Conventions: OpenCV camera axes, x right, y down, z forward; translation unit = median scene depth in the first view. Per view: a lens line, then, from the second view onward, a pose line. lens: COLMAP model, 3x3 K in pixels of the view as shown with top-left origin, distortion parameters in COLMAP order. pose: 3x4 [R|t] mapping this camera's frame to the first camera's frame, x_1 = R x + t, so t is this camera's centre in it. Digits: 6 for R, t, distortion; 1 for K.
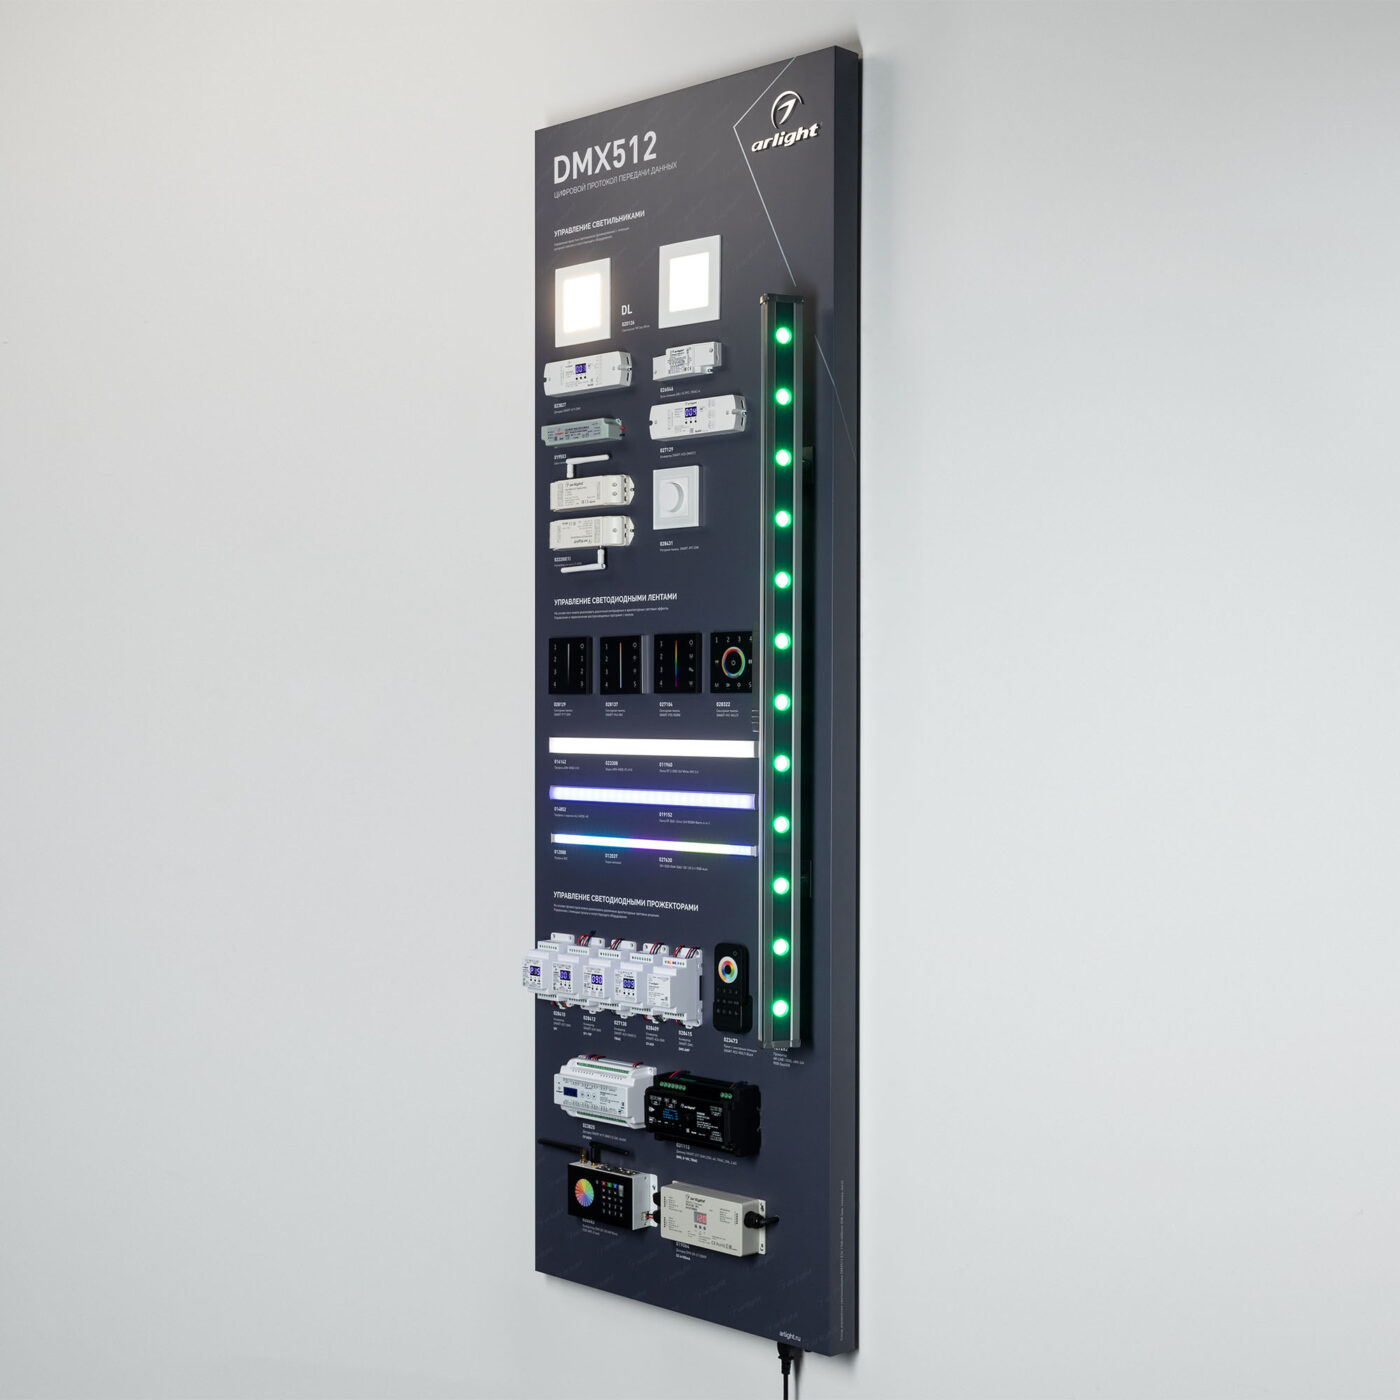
lens RADIAL K [[3195.2, 0, 700.0], [0, 3195.2, 700.0], [0, 0, 1]] dist [0.011359, -0.323573]
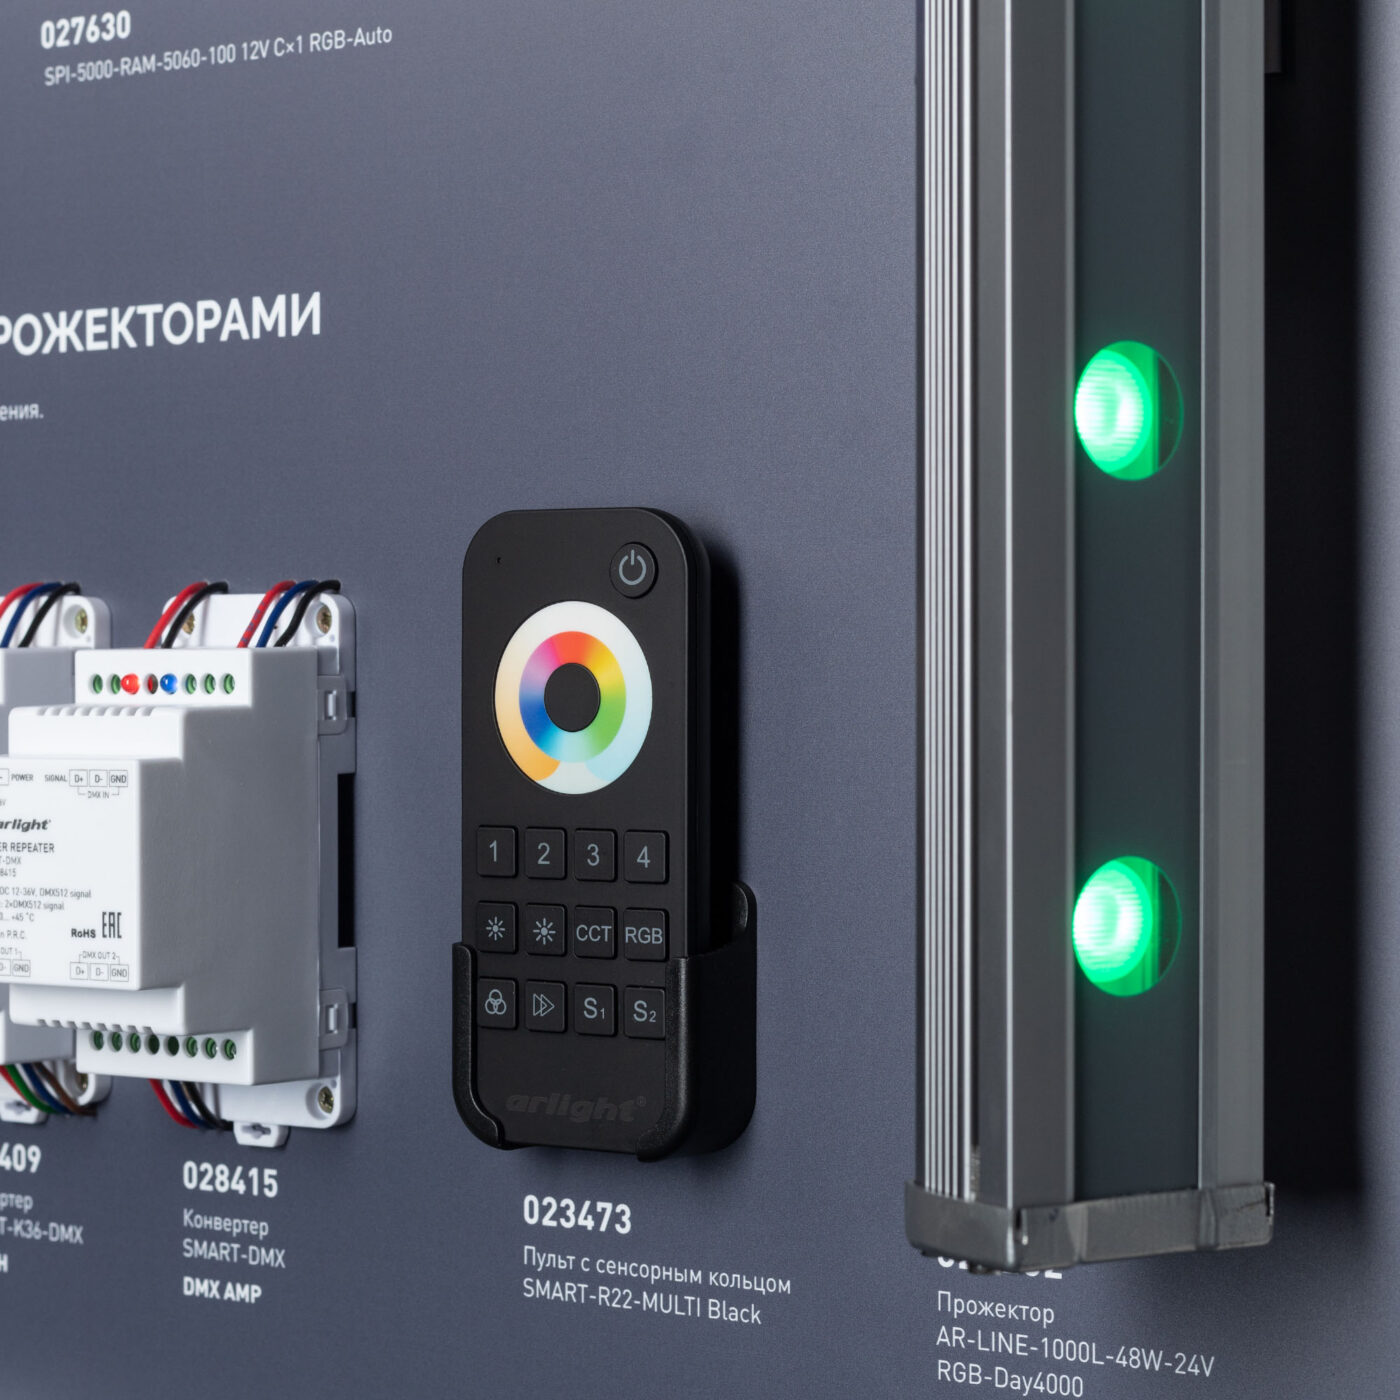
lens RADIAL K [[3195.2, 0, 700.0], [0, 3195.2, 700.0], [0, 0, 1]] dist [0.011359, -0.323573]
pose [[0.974119, -0.000085, 0.226036, -0.016859], [0.012497, 0.998491, -0.053480, 0.091460], [-0.225690, 0.054921, 0.972650, 0.860463]]
